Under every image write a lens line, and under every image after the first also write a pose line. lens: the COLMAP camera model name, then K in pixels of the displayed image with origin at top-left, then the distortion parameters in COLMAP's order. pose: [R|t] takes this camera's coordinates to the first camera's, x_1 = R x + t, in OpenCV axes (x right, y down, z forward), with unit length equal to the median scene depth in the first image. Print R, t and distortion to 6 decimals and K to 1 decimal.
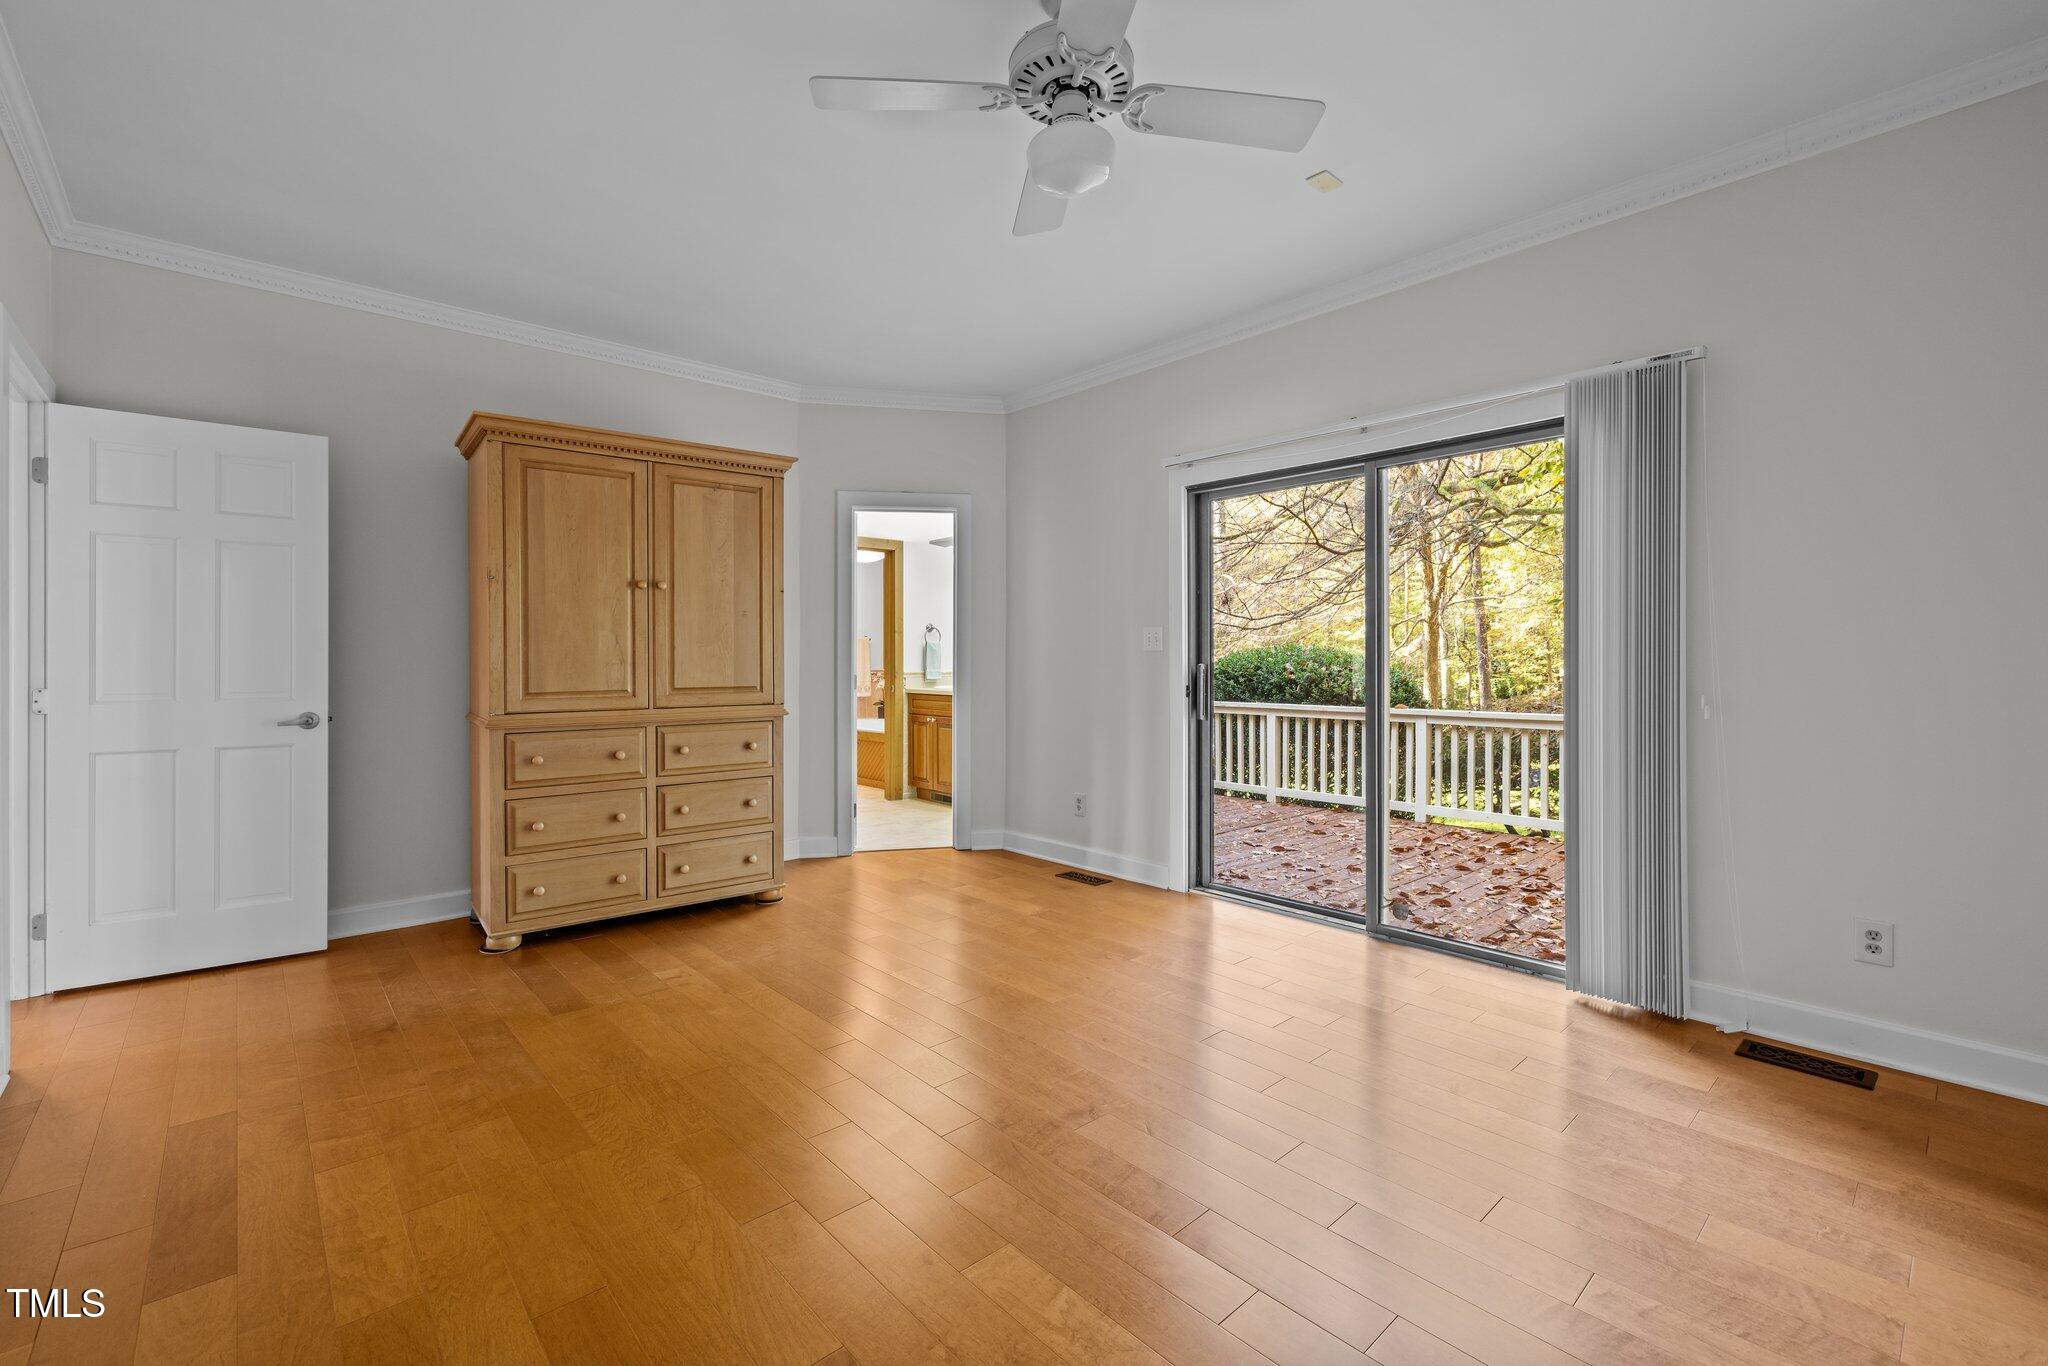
lens RADIAL K [[854.4, 0, 1016.1], [0, 854.4, 667.8], [0, 0, 1]] dist [-0.000852, 0.000317]
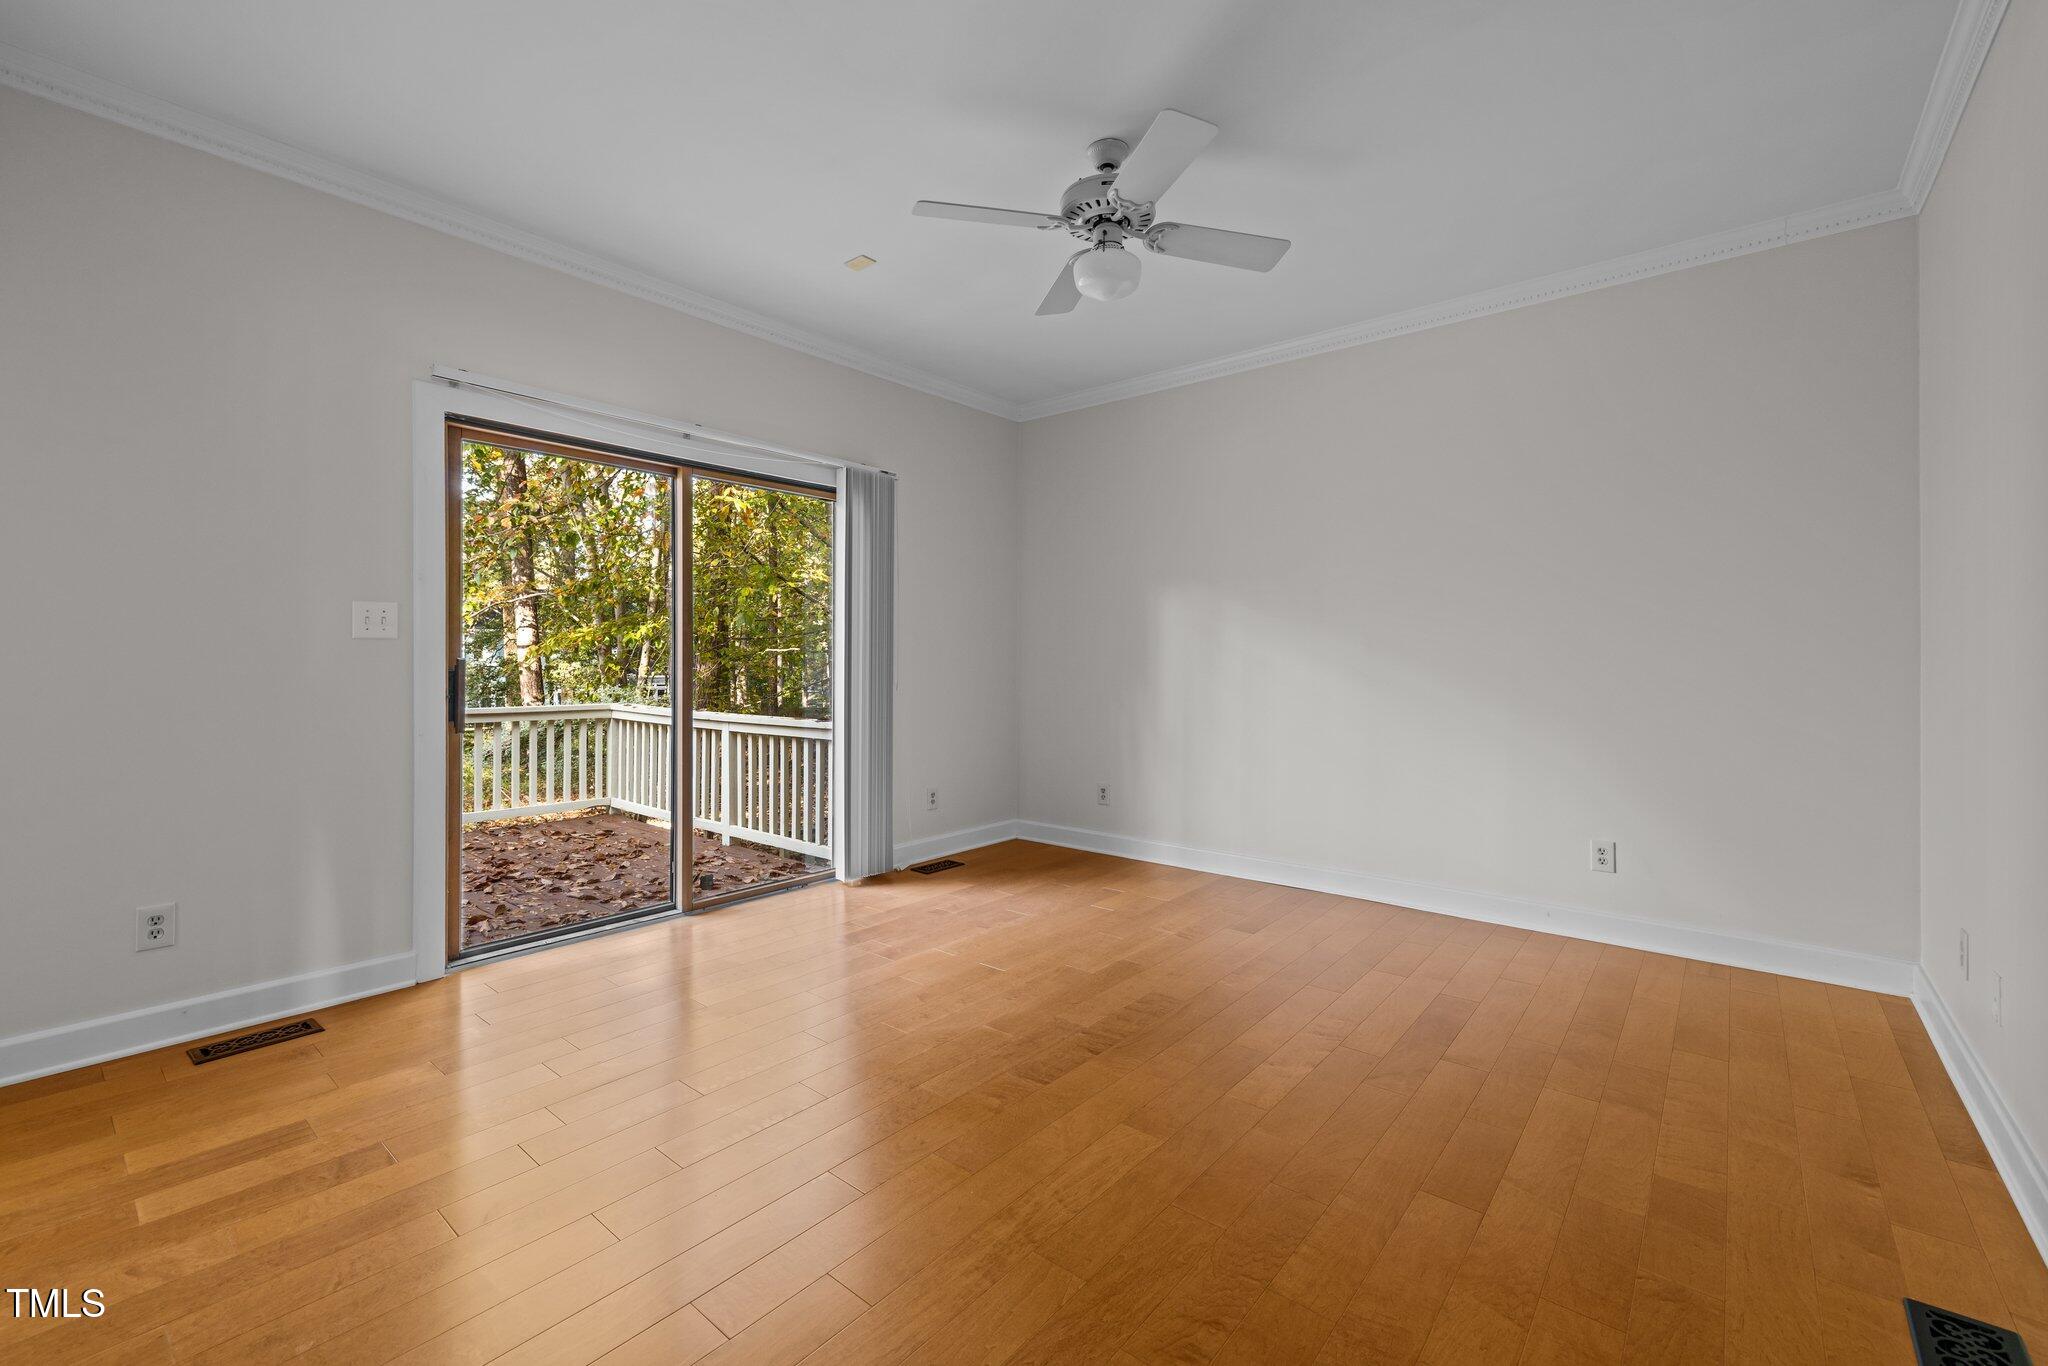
lens RADIAL K [[854.4, 0, 1016.1], [0, 854.4, 667.8], [0, 0, 1]] dist [-0.000852, 0.000317]
pose [[-0.132381, -0.015272, 0.991081, -0.578029], [-0.002694, 0.999883, 0.015048, -0.009200], [-0.991195, -0.000678, -0.132407, 0.618697]]
